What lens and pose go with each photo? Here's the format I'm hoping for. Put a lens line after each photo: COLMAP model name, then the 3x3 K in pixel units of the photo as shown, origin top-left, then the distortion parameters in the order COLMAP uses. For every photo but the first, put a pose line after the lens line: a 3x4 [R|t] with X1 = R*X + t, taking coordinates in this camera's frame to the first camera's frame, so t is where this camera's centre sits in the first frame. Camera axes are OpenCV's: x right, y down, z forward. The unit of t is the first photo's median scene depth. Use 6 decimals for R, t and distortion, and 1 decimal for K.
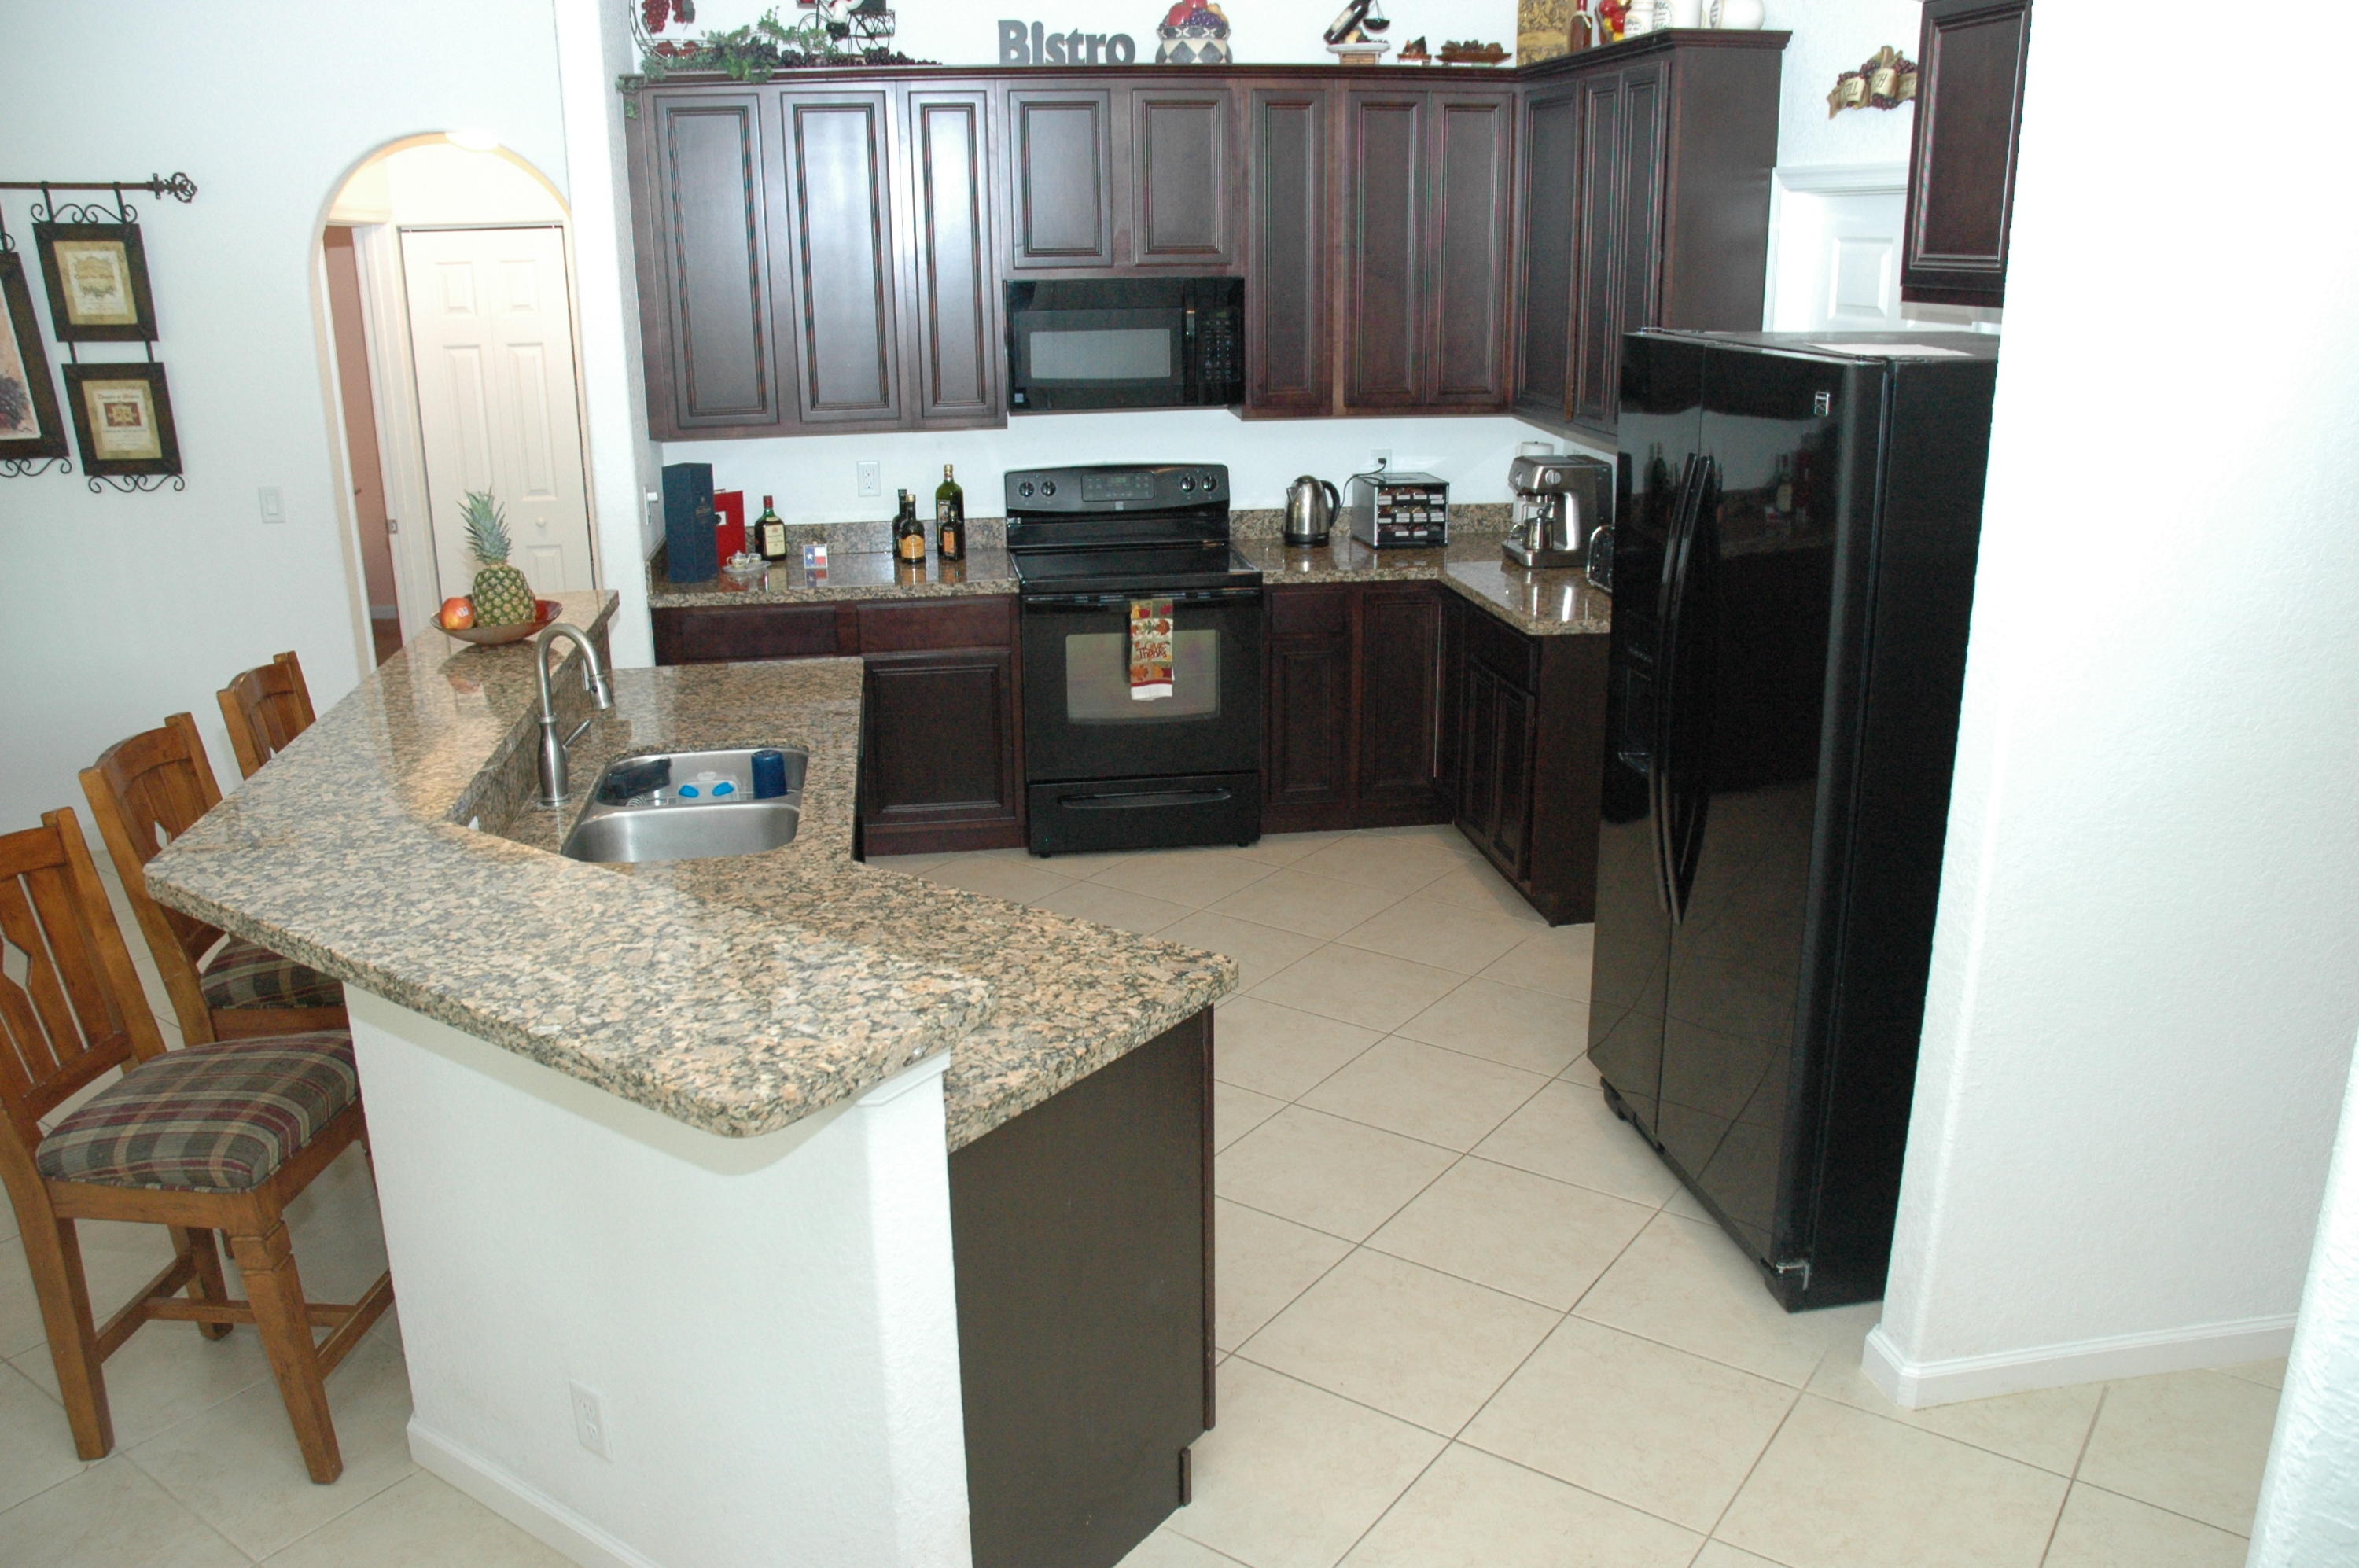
lens RADIAL K [[1772.1, 0, 1172.3], [0, 1772.1, 774.2], [0, 0, 1]] dist [-0.173487, 0.128885]
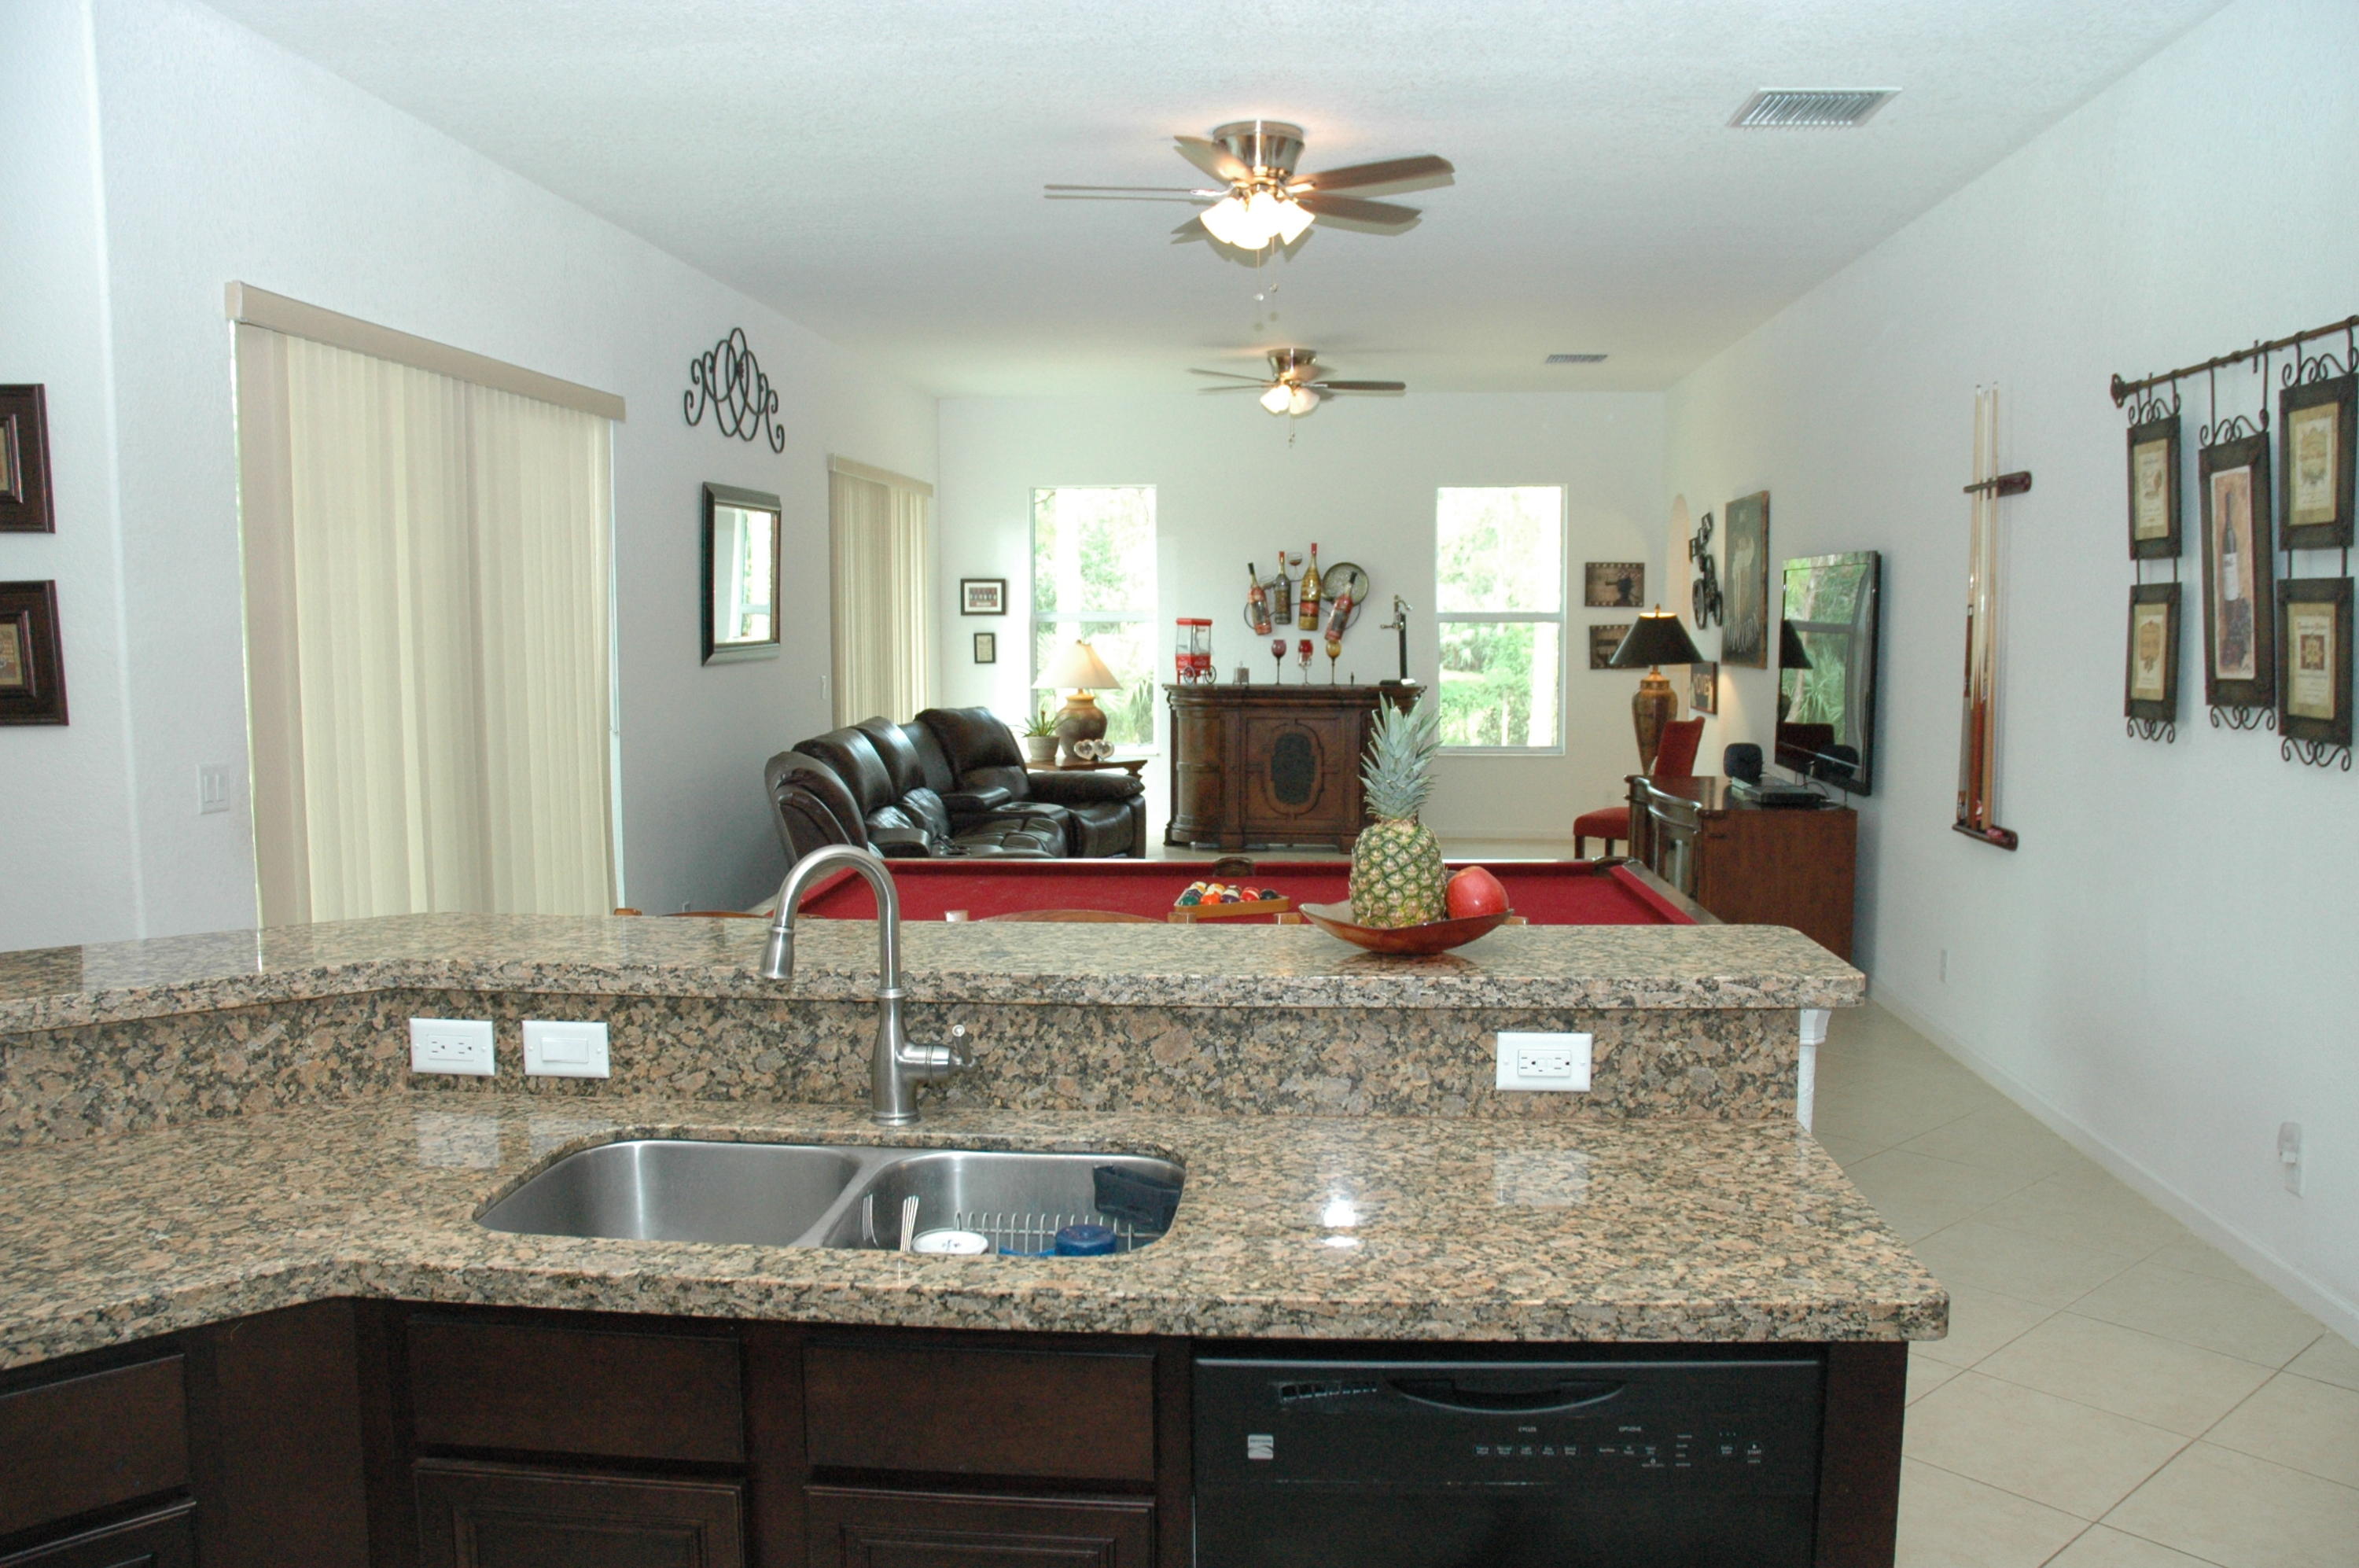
lens RADIAL K [[1796.2, 0, 1164.0], [0, 1796.2, 775.2], [0, 0, 1]] dist [-0.162645, 0.155734]
pose [[-0.231621, 0.090933, -0.968547, 0.160598], [-0.276578, 0.948379, 0.155181, -0.146023], [0.932661, 0.303822, -0.194515, 0.714989]]
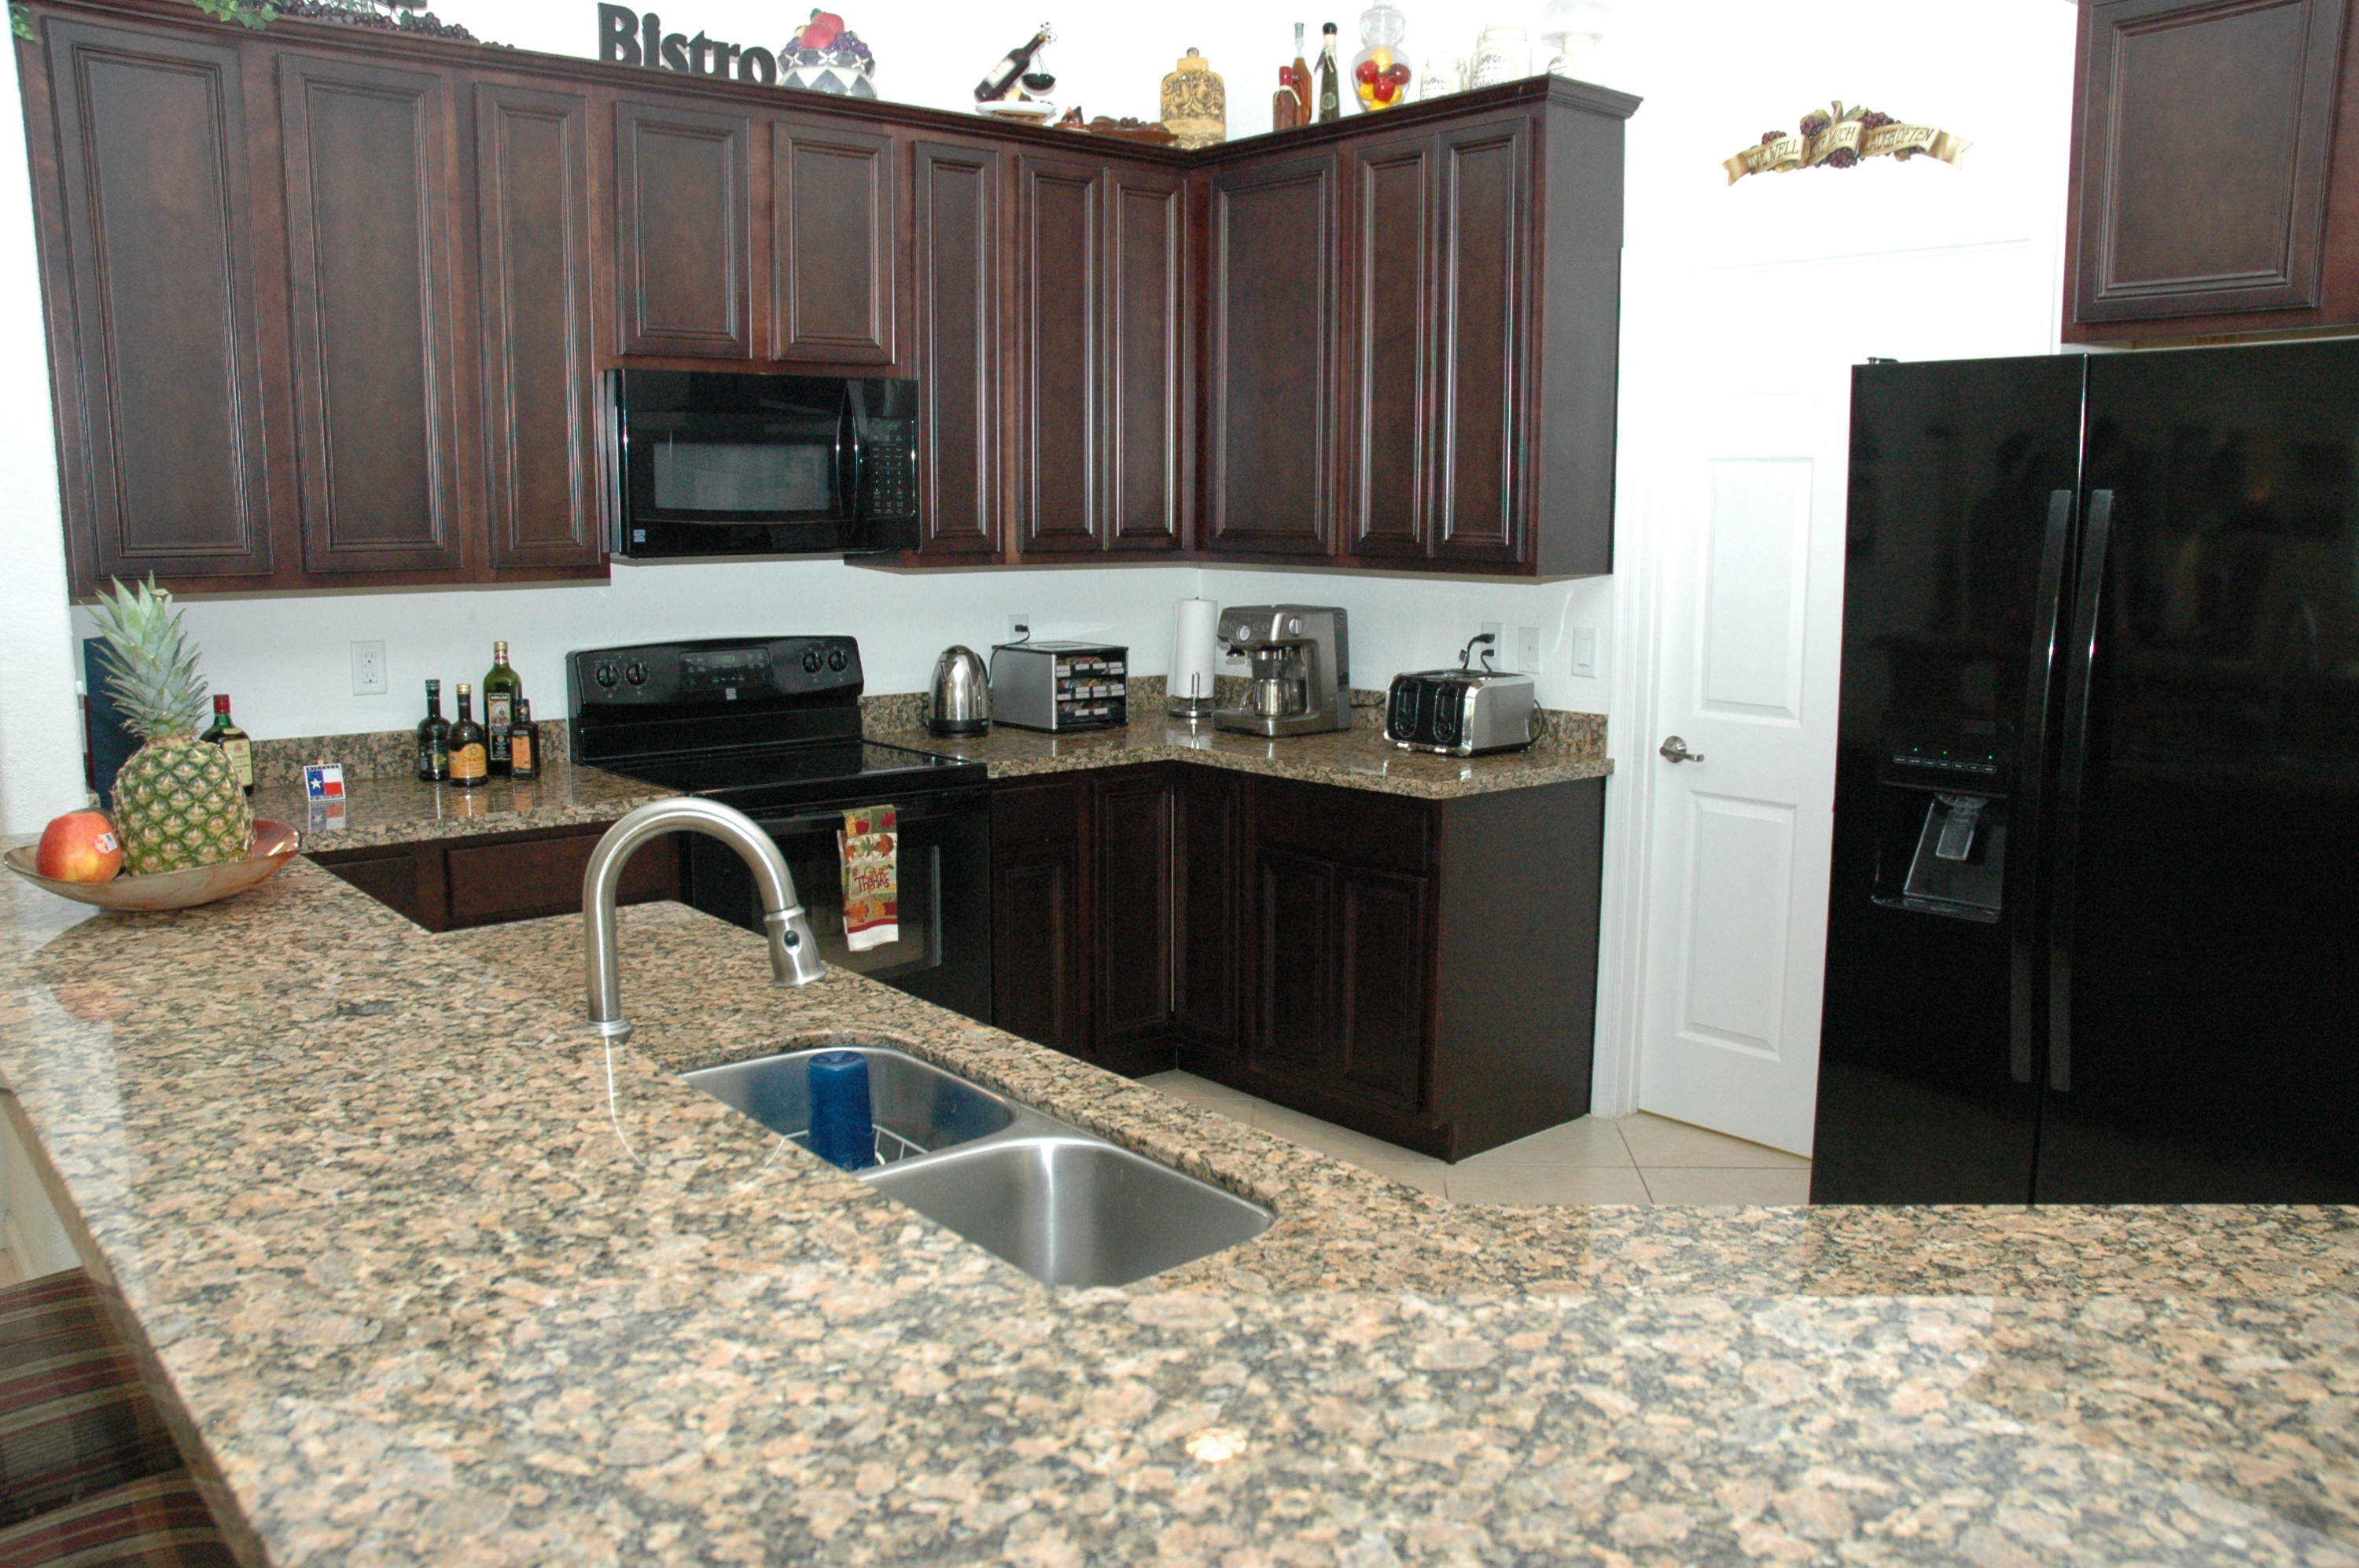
lens RADIAL K [[1796.2, 0, 1164.0], [0, 1796.2, 775.2], [0, 0, 1]] dist [-0.162645, 0.155734]
pose [[0.856742, -0.063246, 0.511852, -0.274979], [0.138698, 0.984145, -0.110550, -0.015015], [-0.496745, 0.165705, 0.851931, 0.318274]]
